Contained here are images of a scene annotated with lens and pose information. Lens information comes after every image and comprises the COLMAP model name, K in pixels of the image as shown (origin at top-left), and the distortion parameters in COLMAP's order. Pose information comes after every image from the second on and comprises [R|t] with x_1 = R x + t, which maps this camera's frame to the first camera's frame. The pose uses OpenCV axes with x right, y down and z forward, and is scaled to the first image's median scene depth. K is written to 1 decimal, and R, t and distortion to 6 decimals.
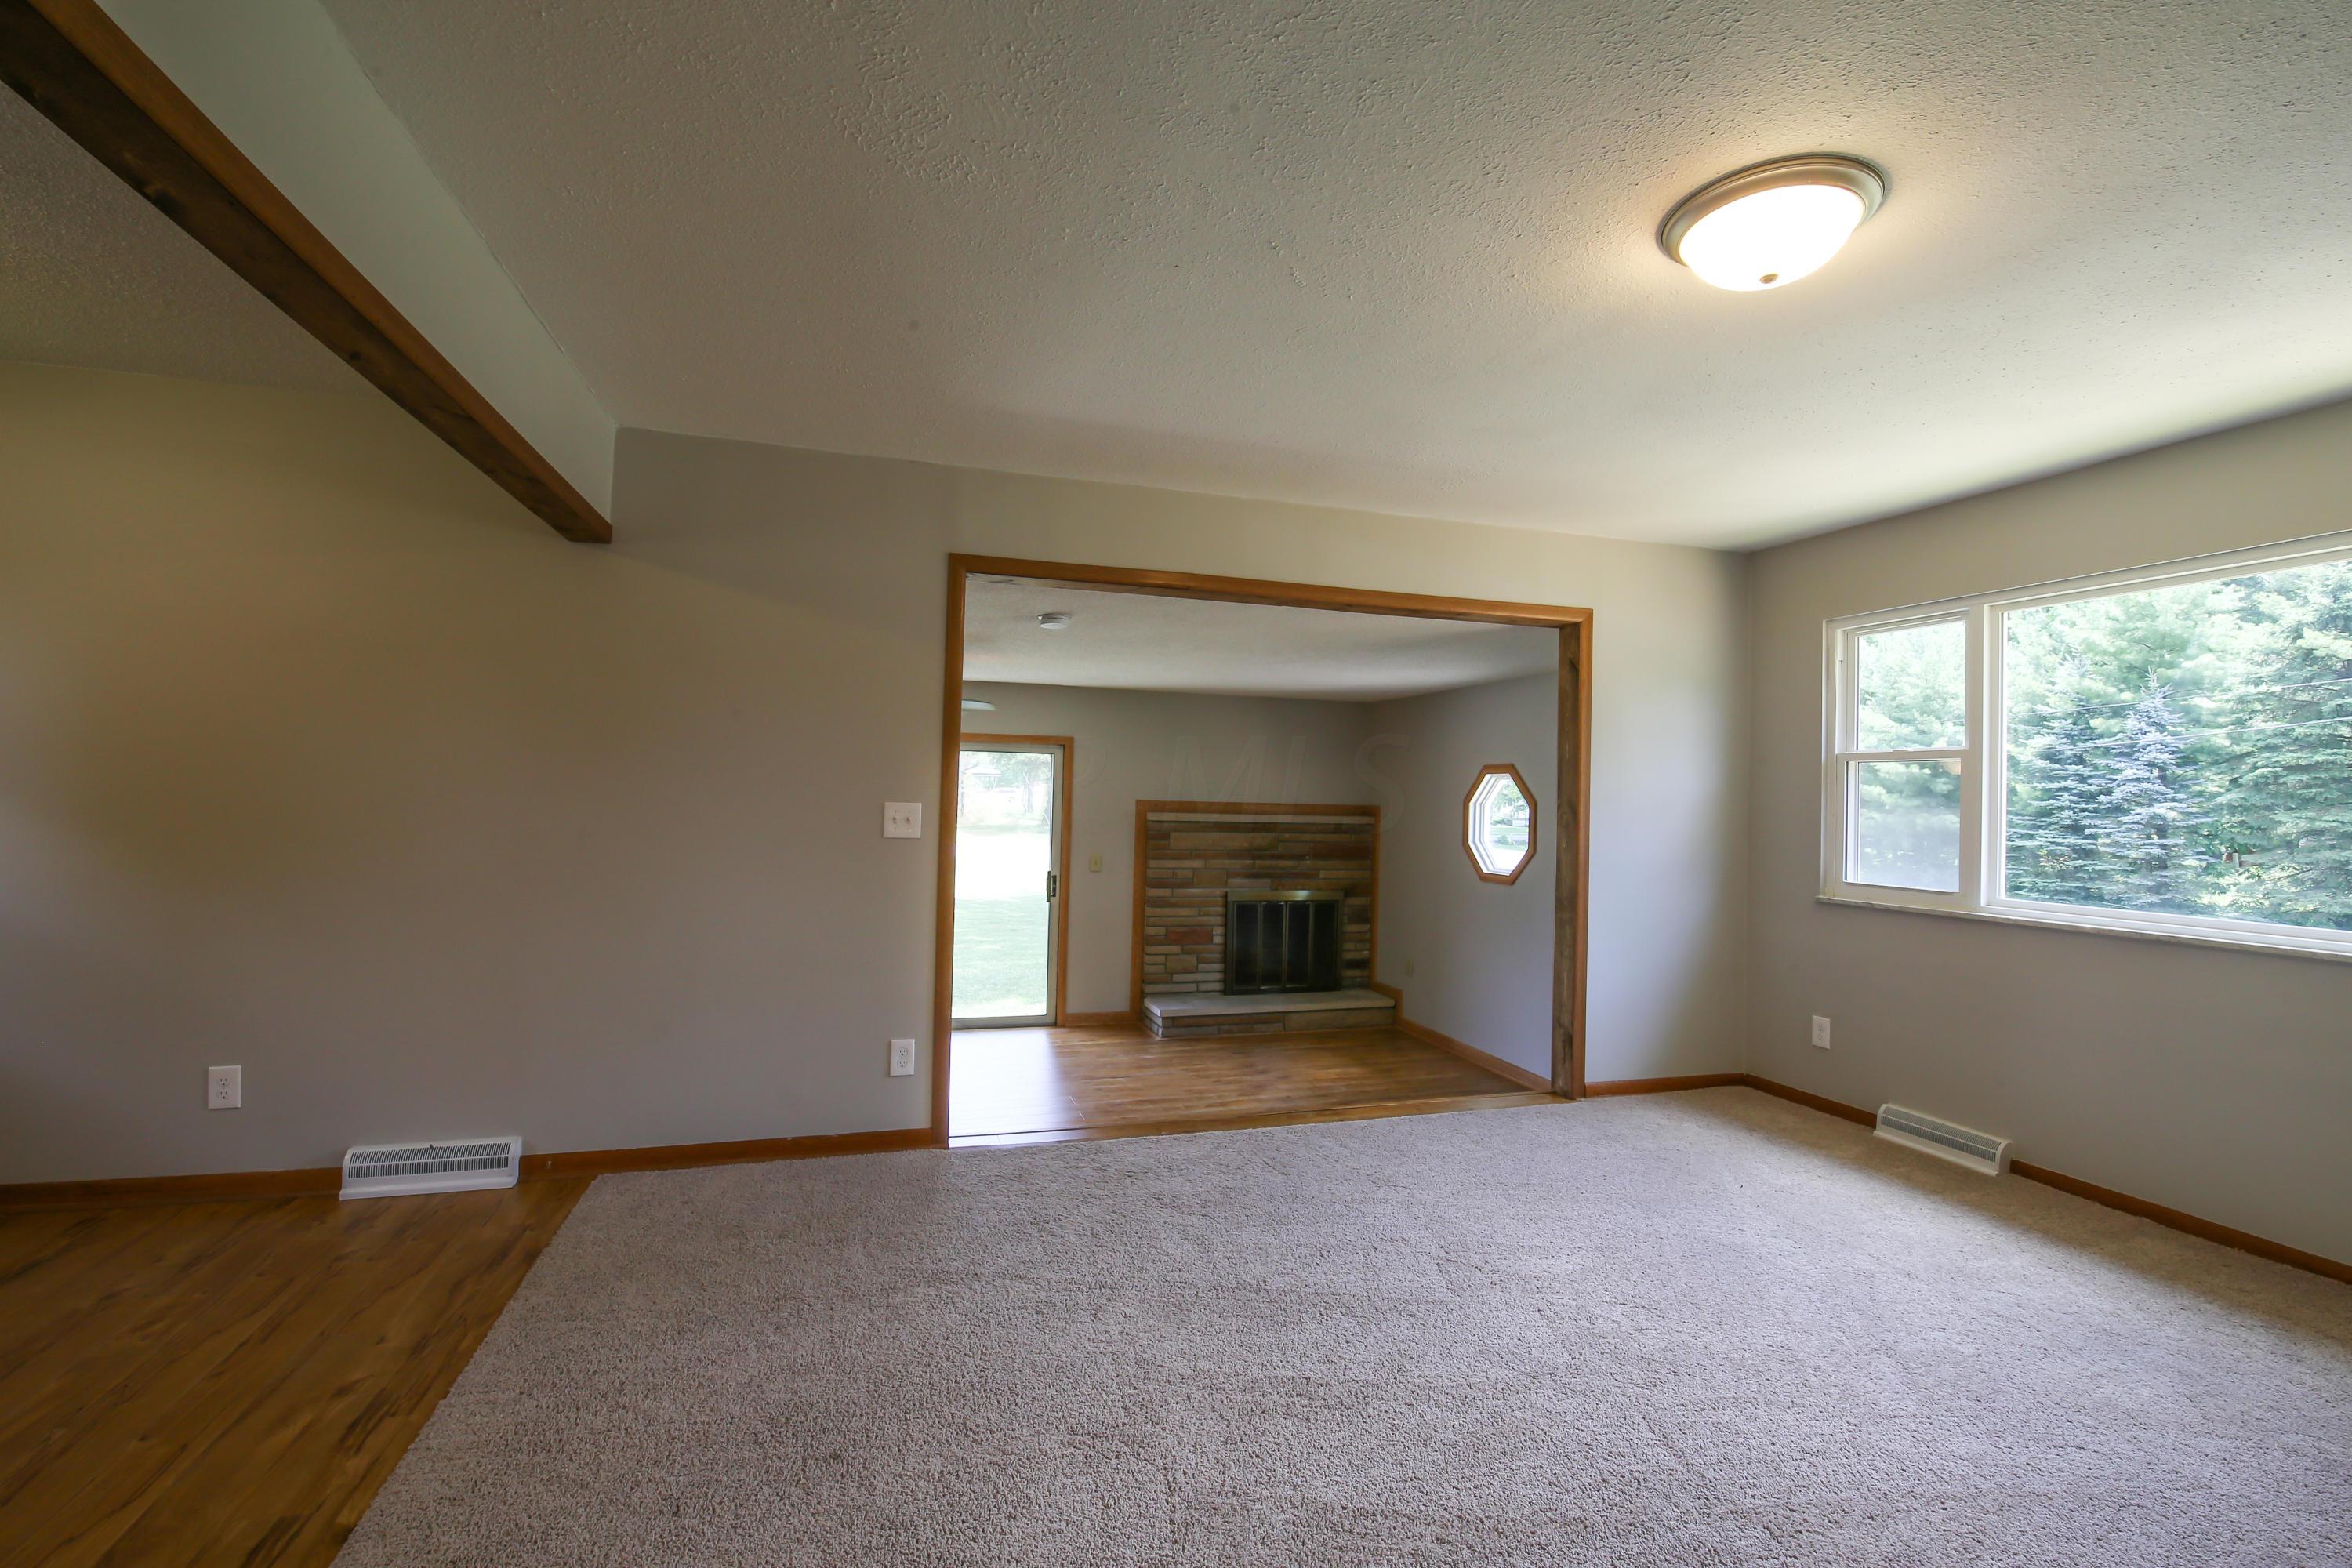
lens RADIAL K [[1020.0, 0, 1174.2], [0, 1020.0, 770.3], [0, 0, 1]] dist [-0.009581, -0.005331]
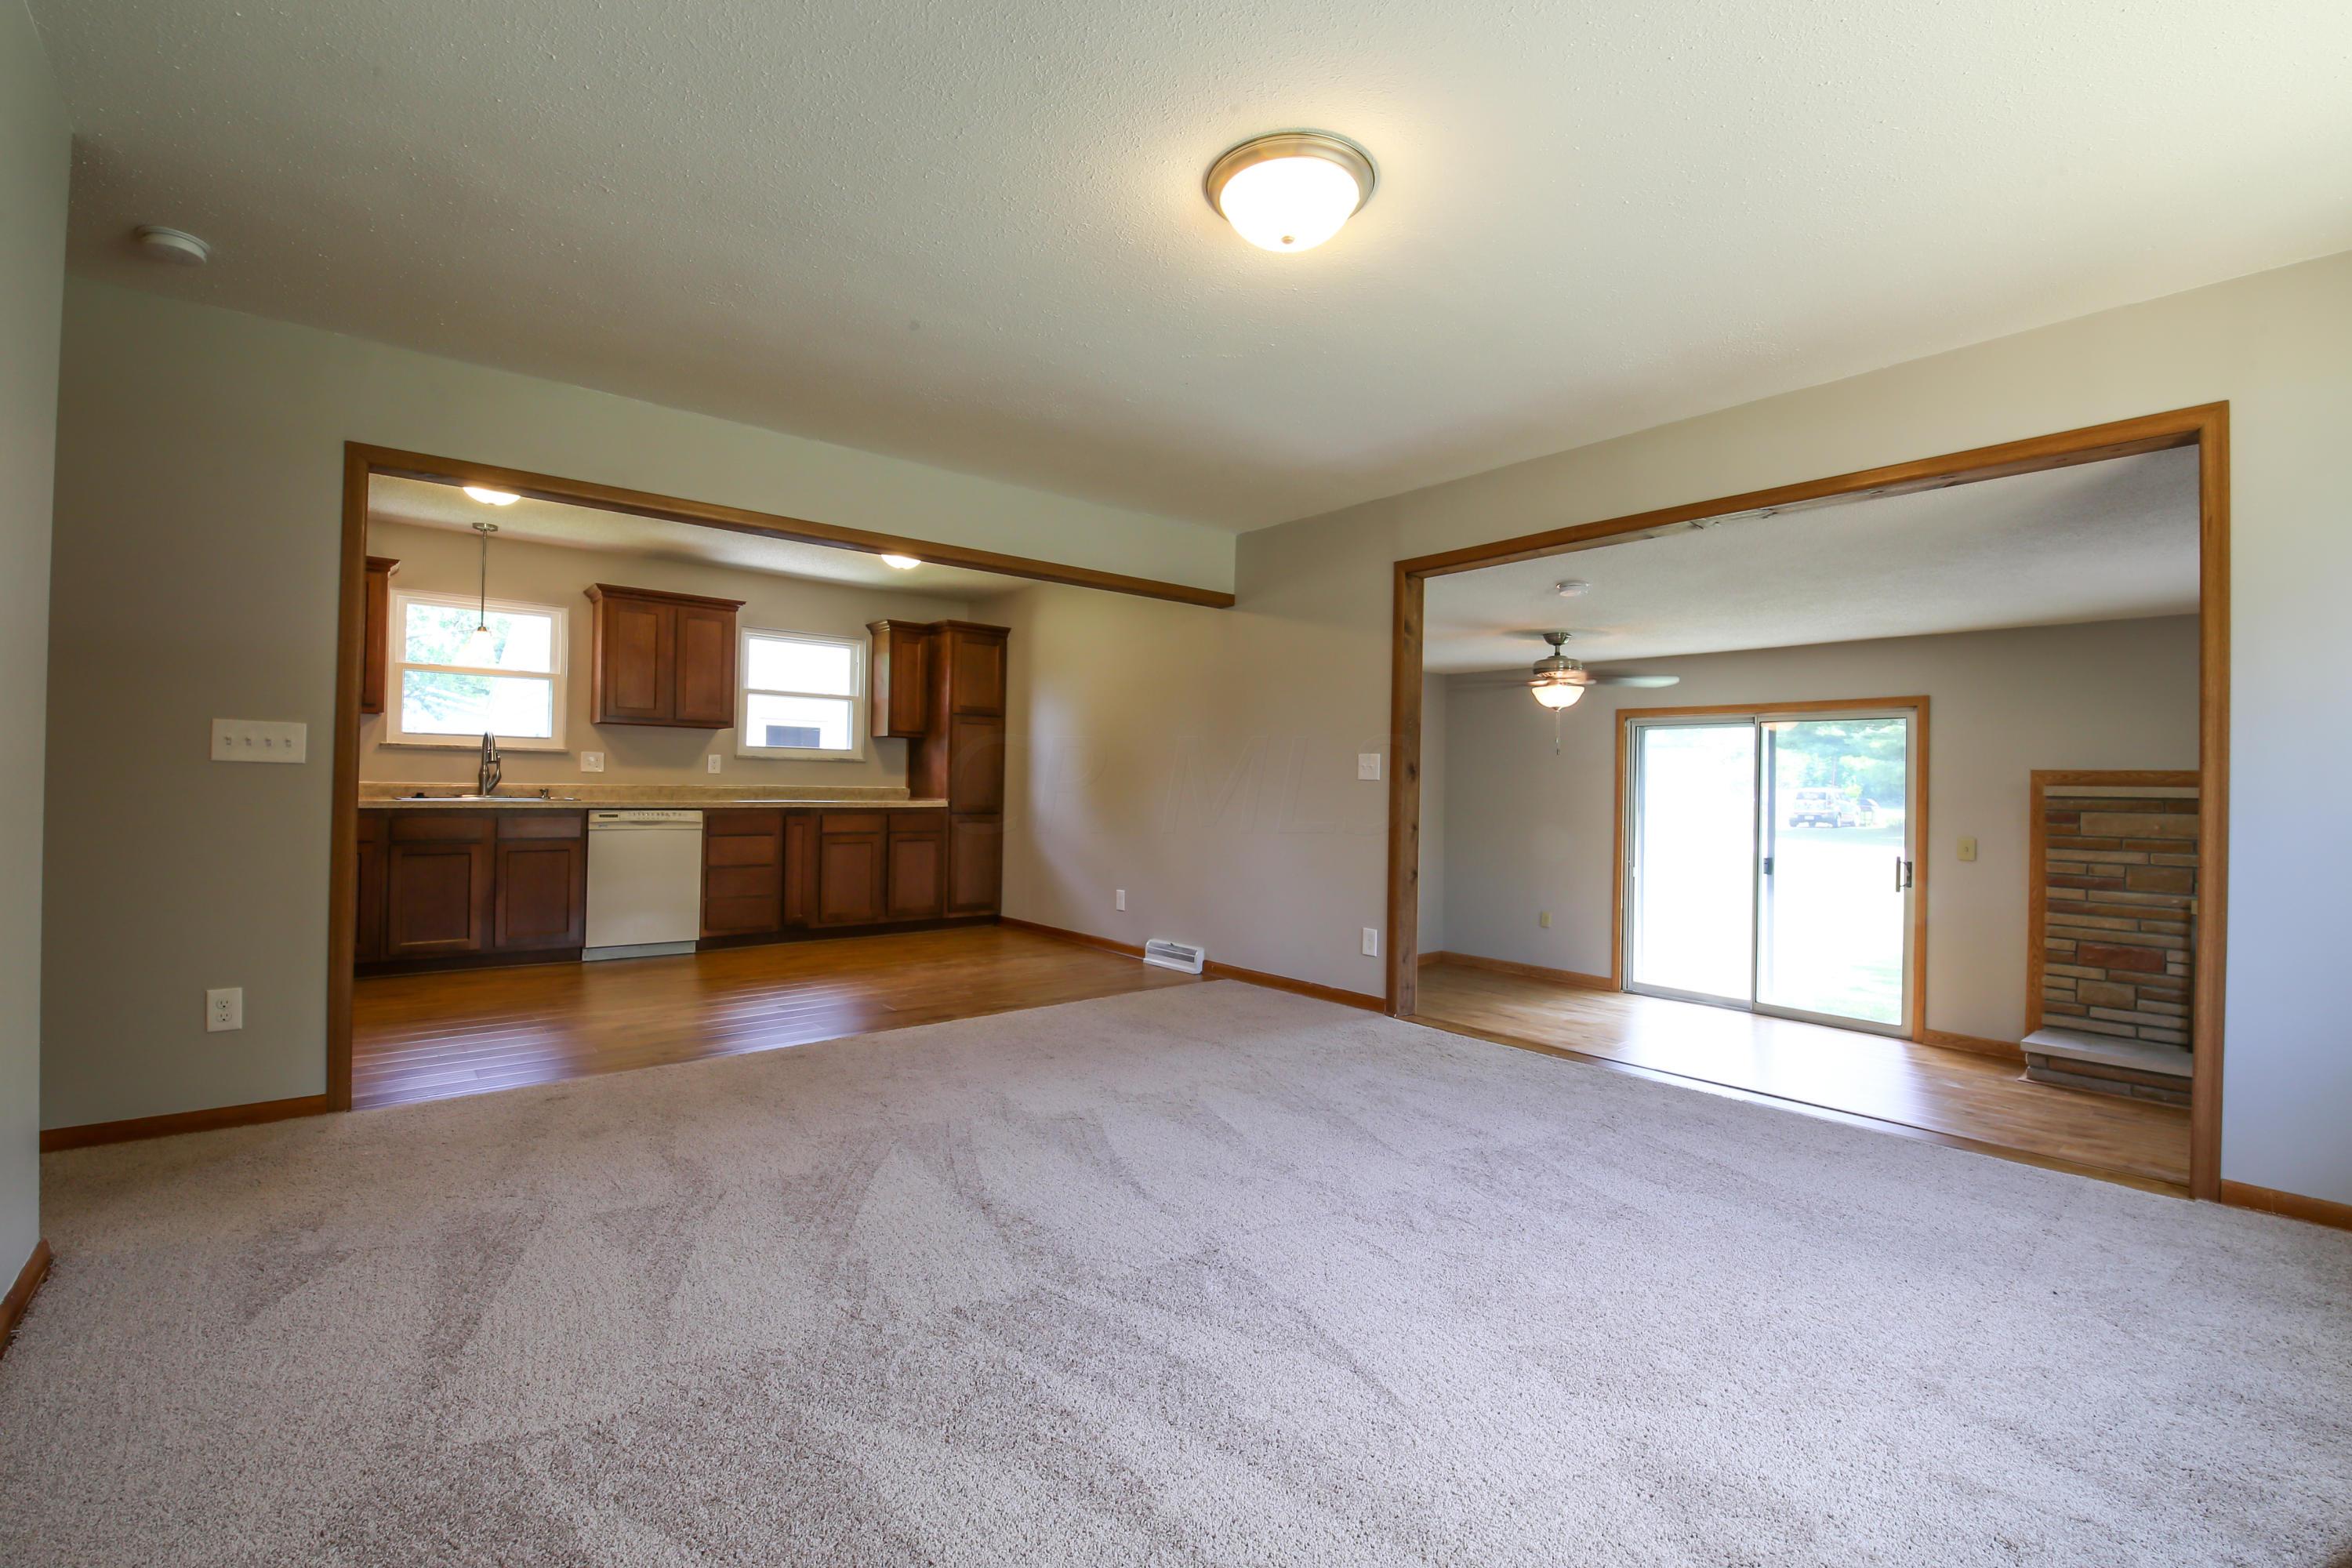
lens RADIAL K [[1020.0, 0, 1162.4], [0, 1020.0, 781.4], [0, 0, 1]] dist [-0.009581, -0.005331]
pose [[0.379009, -0.019993, -0.925177, 0.568874], [0.013504, 0.999780, -0.016073, 0.055799], [0.925295, -0.006401, 0.379195, 0.150469]]
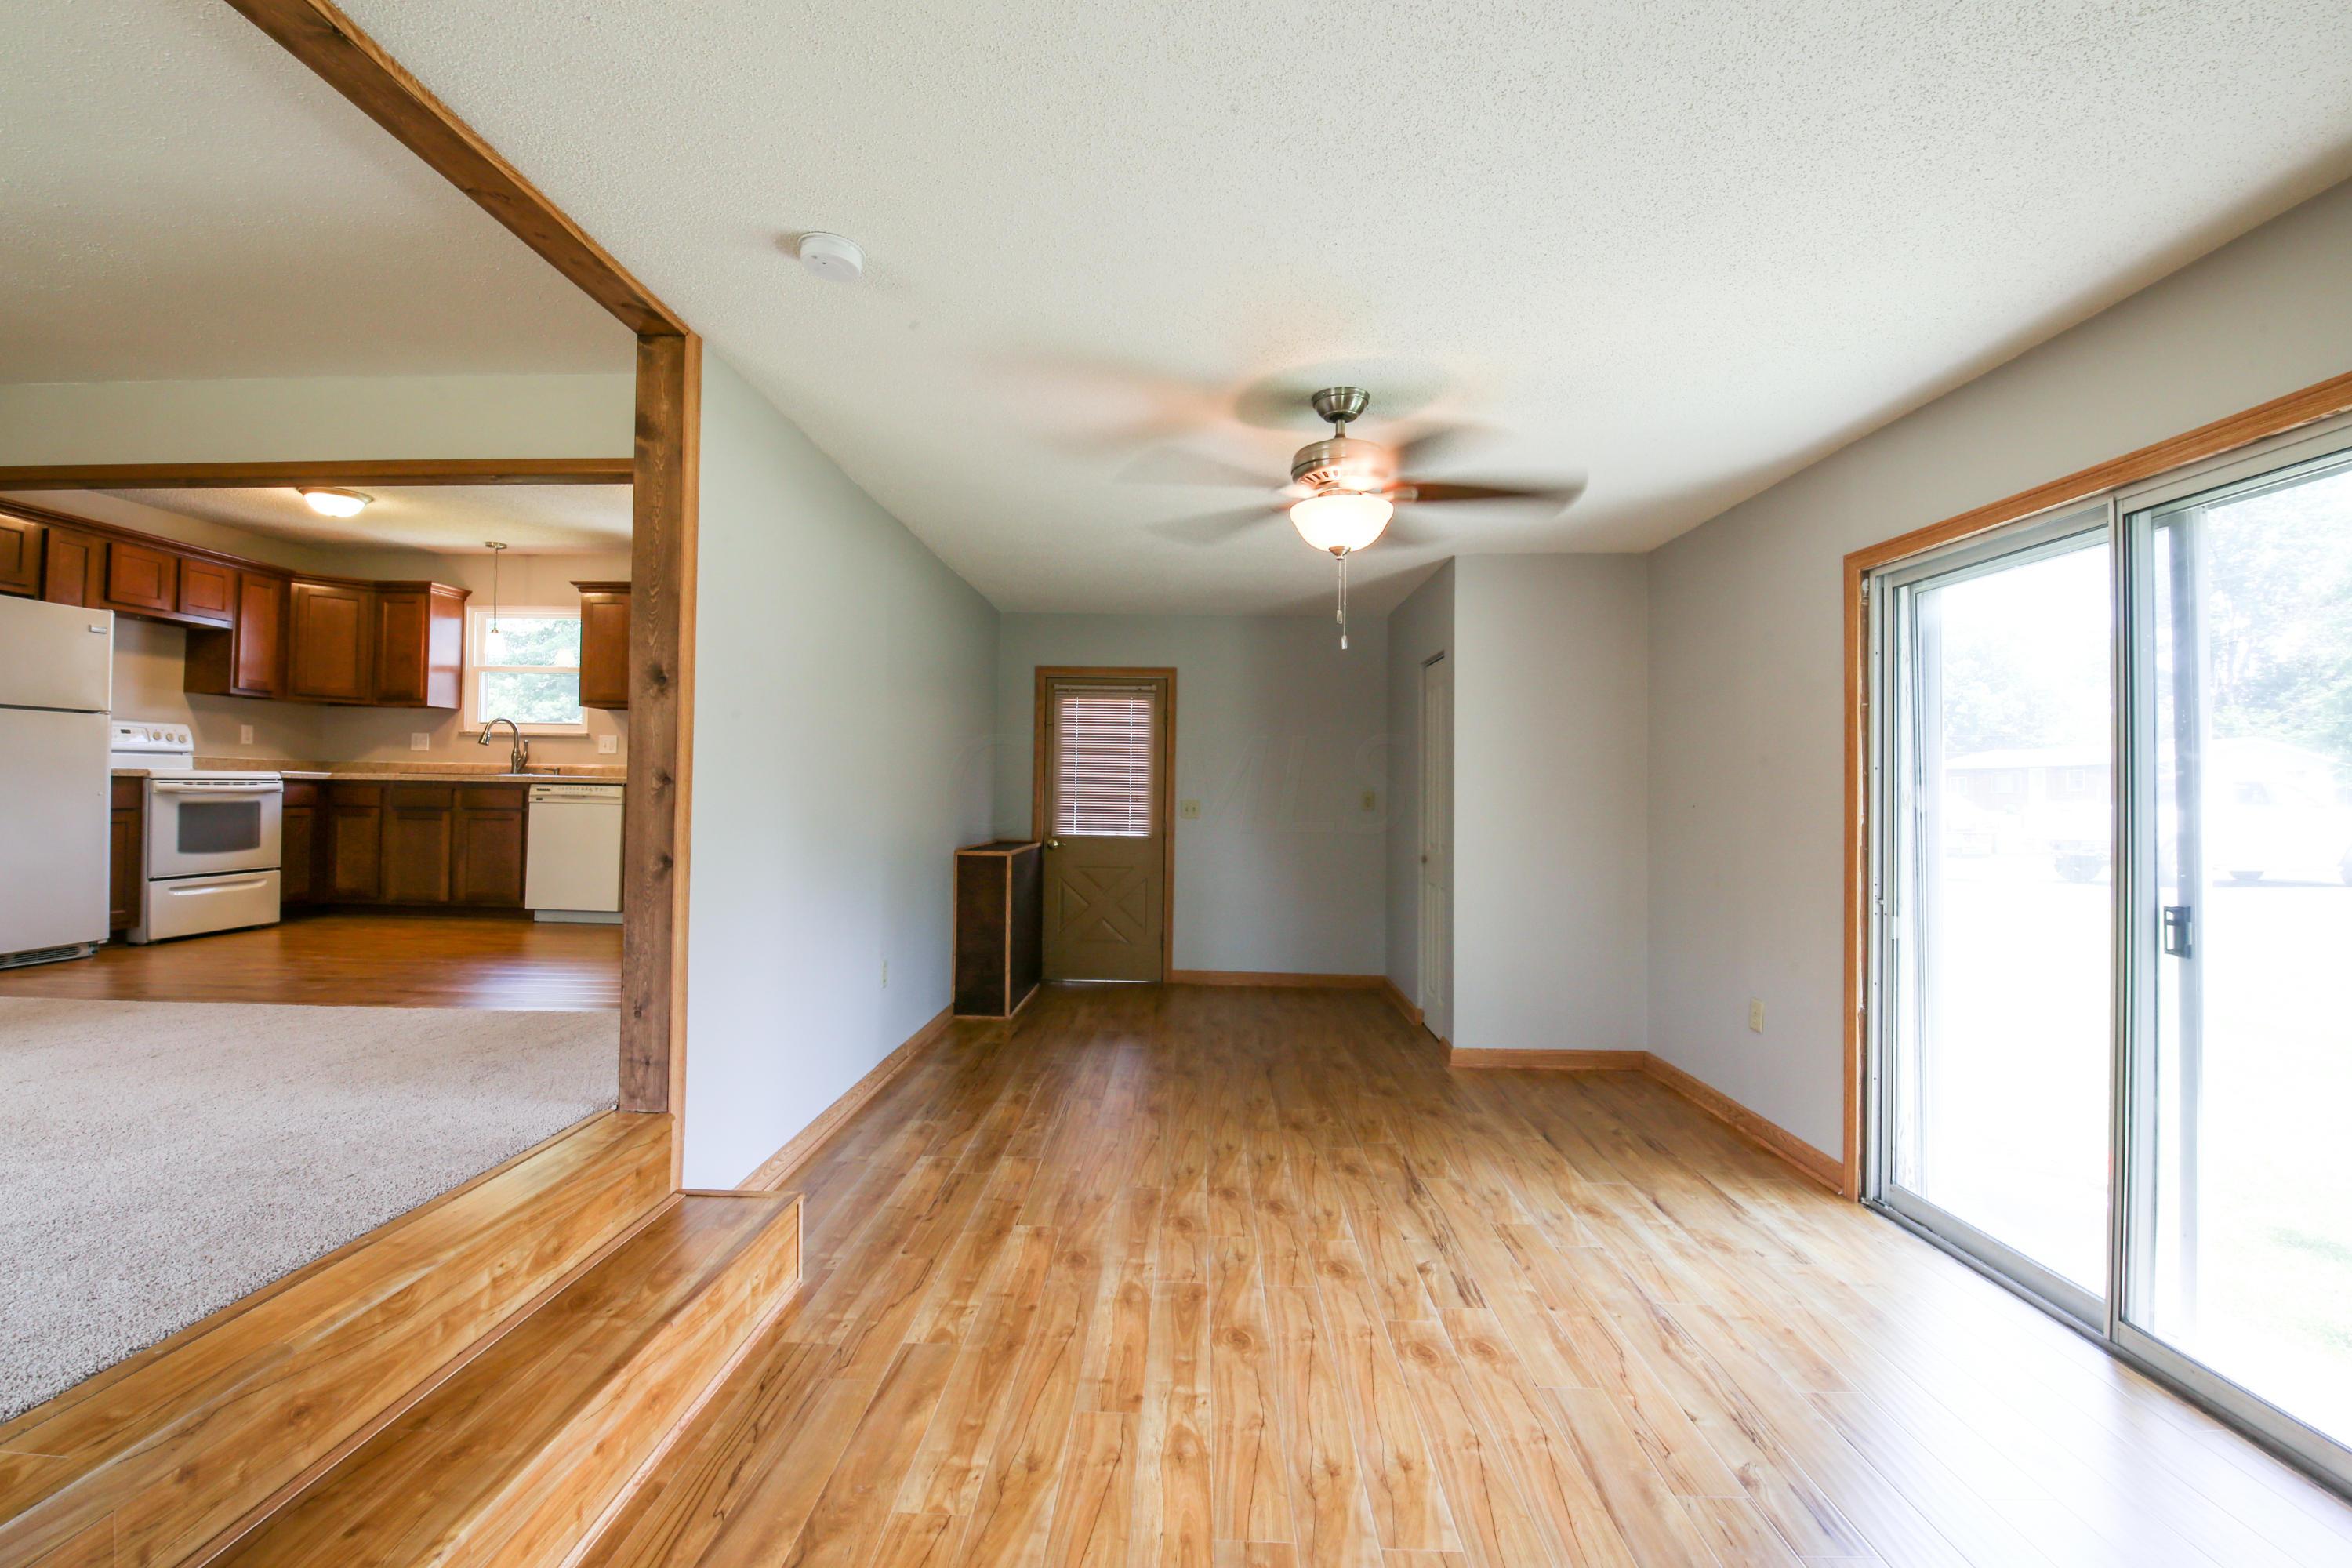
lens RADIAL K [[1020.0, 0, 1171.0], [0, 1020.0, 778.5], [0, 0, 1]] dist [-0.009581, -0.005331]
pose [[-0.330905, -0.041696, -0.942742, 0.232576], [-0.000009, 0.999023, -0.044182, 0.104420], [0.943664, -0.014612, -0.330582, 1.052553]]
